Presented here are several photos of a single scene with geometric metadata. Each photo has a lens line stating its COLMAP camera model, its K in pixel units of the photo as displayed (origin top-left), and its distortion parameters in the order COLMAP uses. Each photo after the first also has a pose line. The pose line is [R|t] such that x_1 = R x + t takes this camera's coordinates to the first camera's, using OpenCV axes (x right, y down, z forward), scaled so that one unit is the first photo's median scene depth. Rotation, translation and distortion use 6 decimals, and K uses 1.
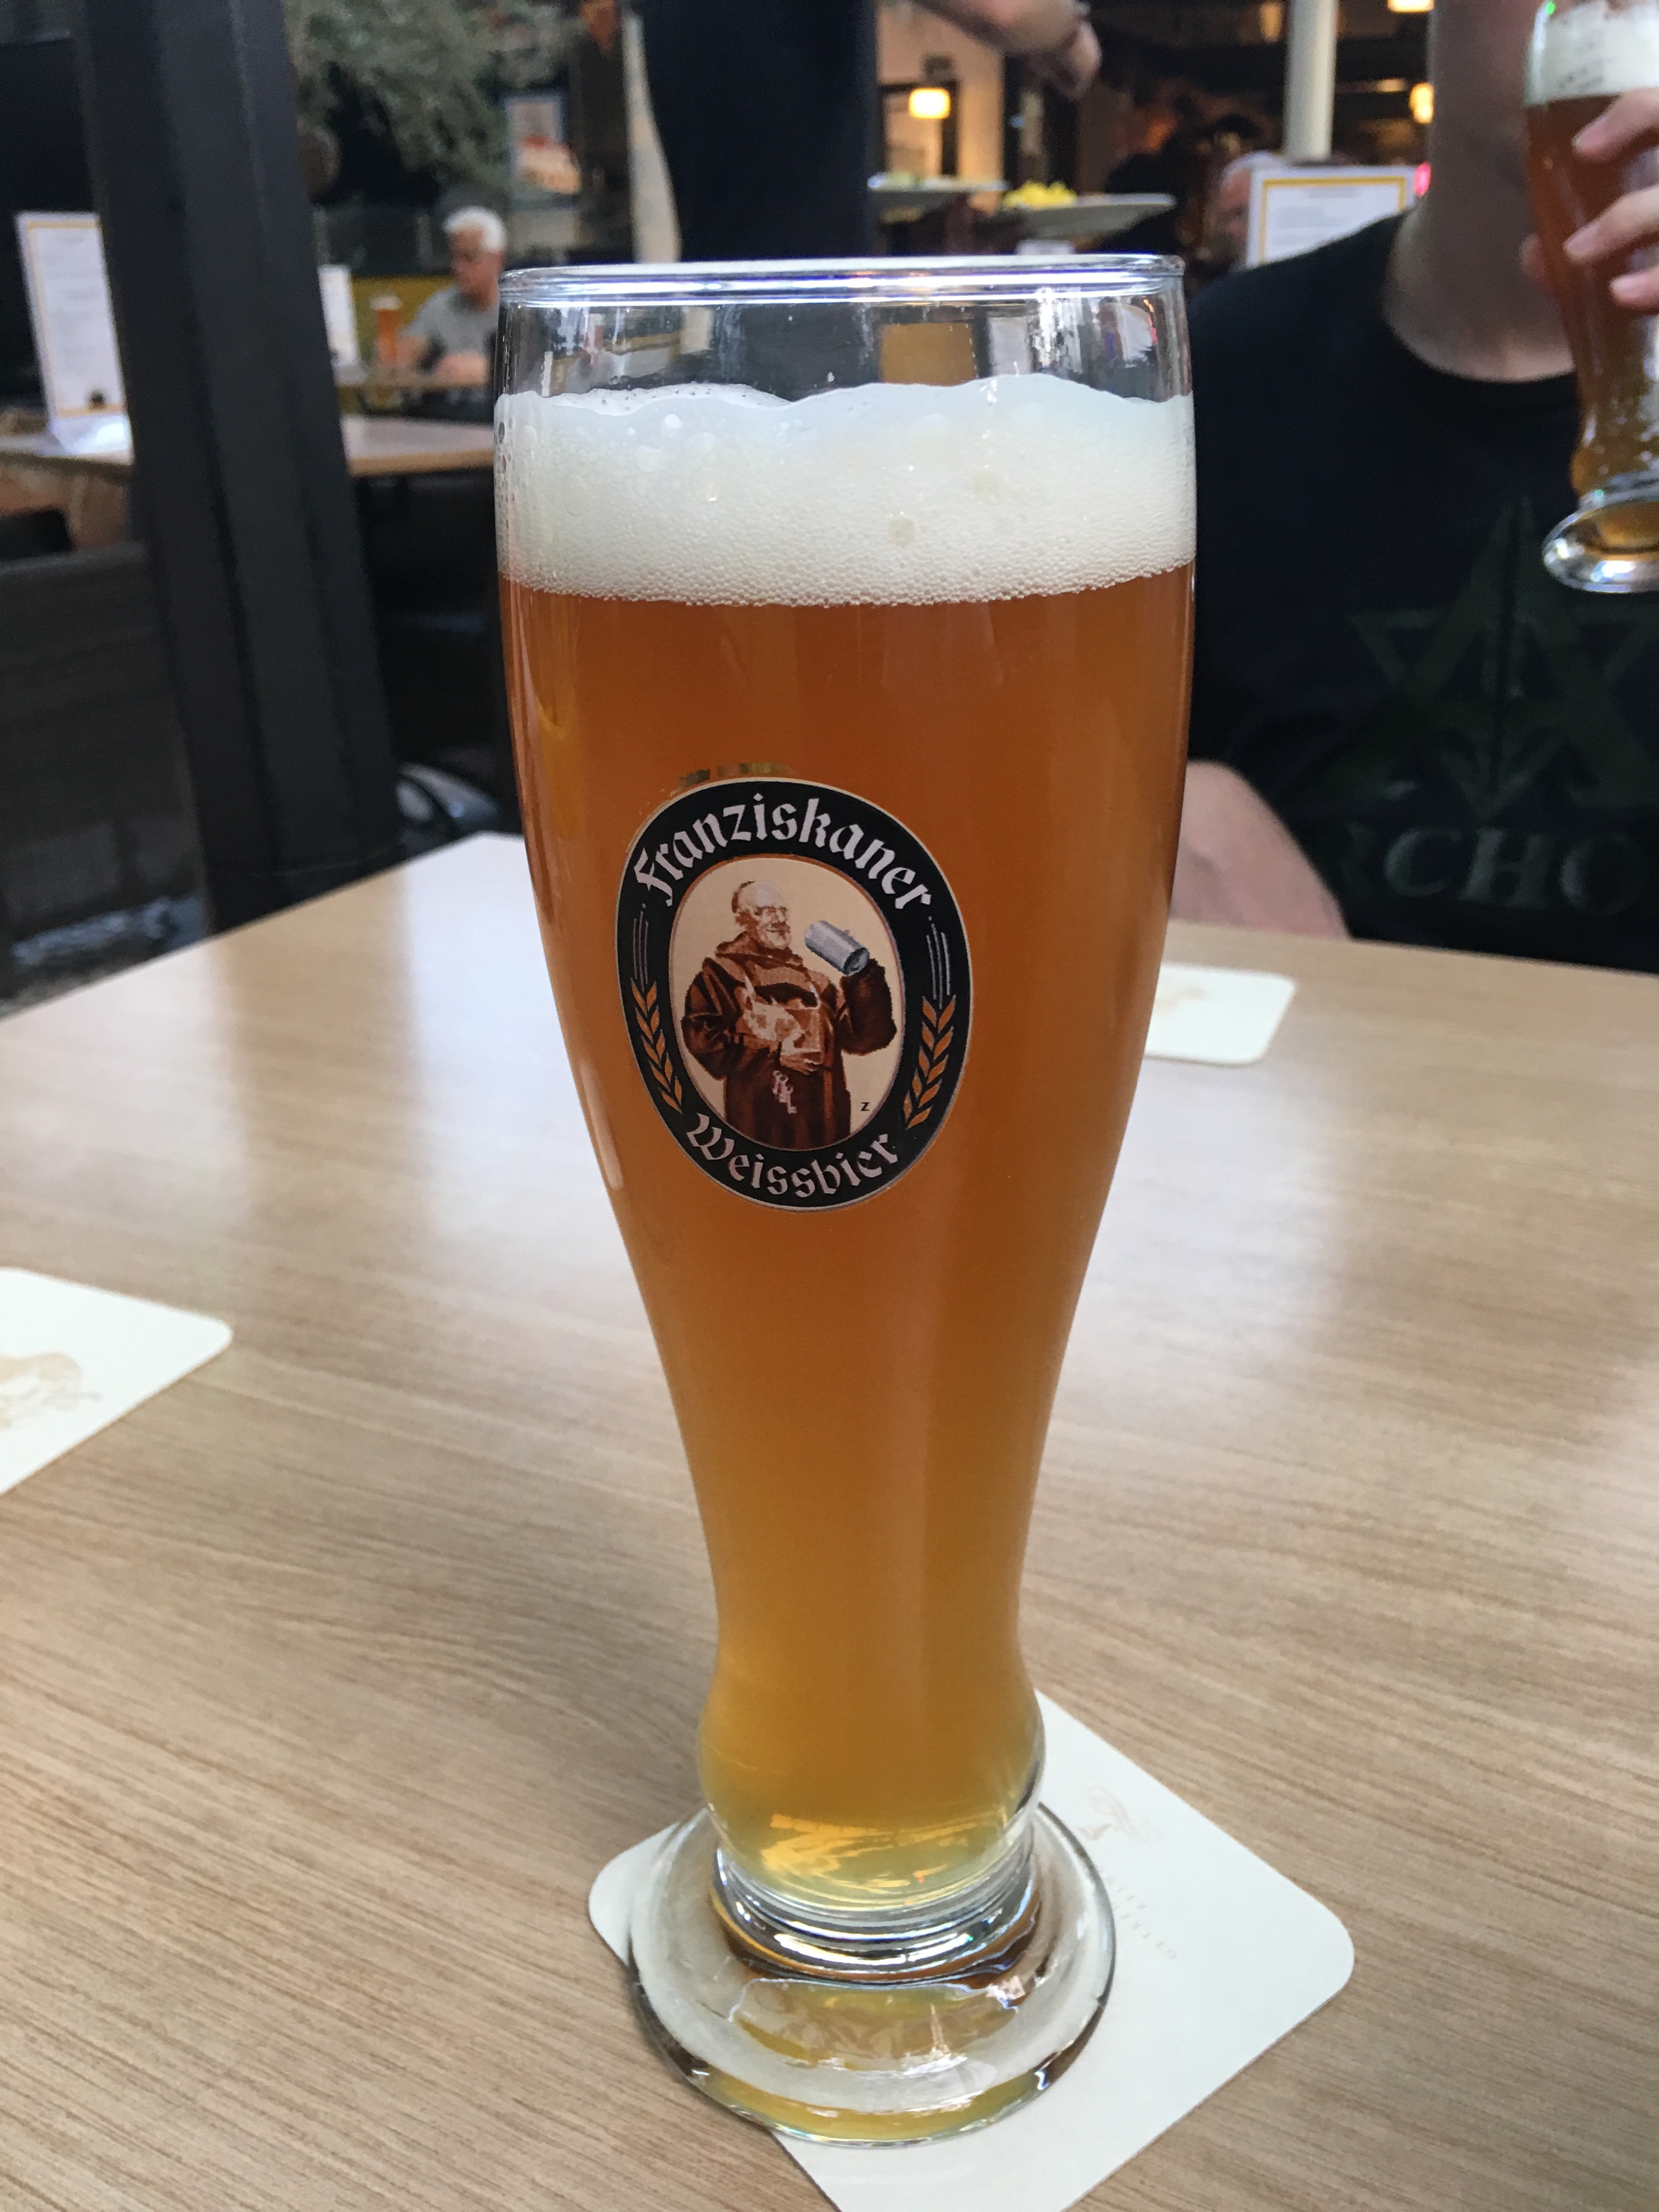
lens RADIAL K [[1874.6, 0, 854.3], [0, 1874.6, 1096.4], [0, 0, 1]] dist [0.123087, -0.136946]
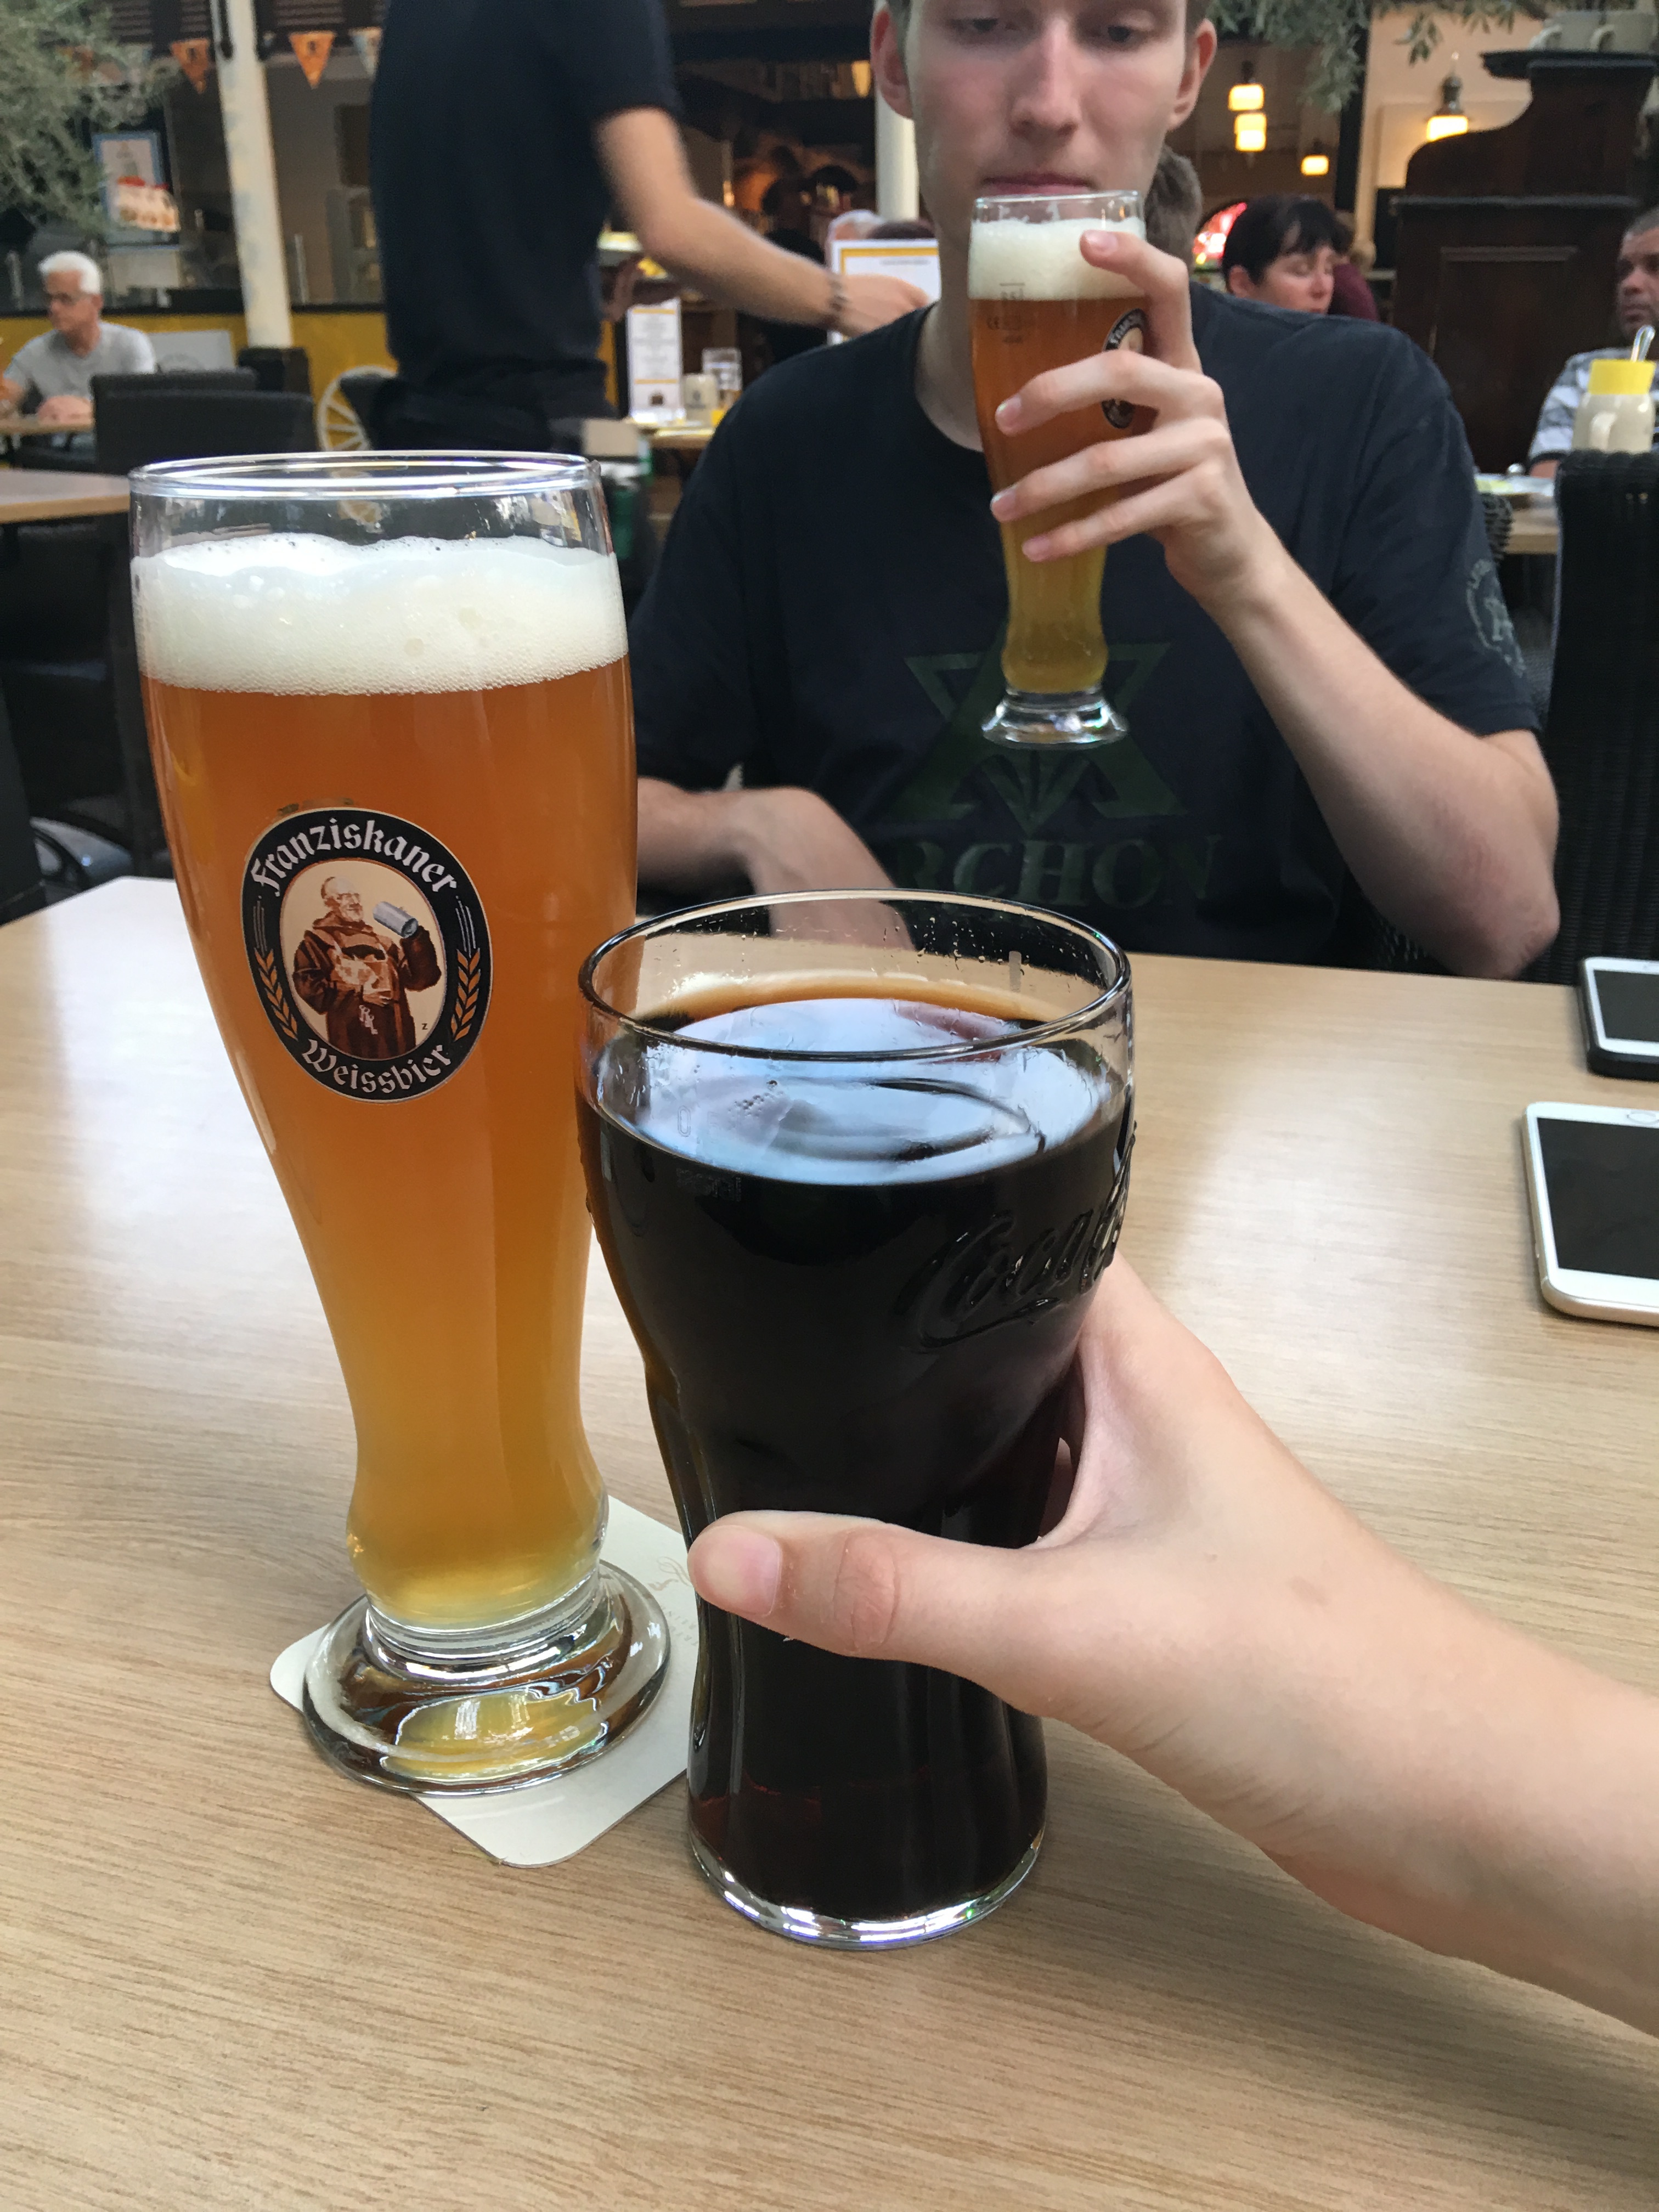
lens RADIAL K [[1897.7, 0, 827.0], [0, 1897.7, 1112.5], [0, 0, 1]] dist [0.168168, -0.243358]
pose [[0.986578, -0.060143, 0.151809, 0.084245], [0.061875, 0.998061, -0.006706, 0.100949], [-0.151112, 0.016009, 0.988387, -0.536096]]
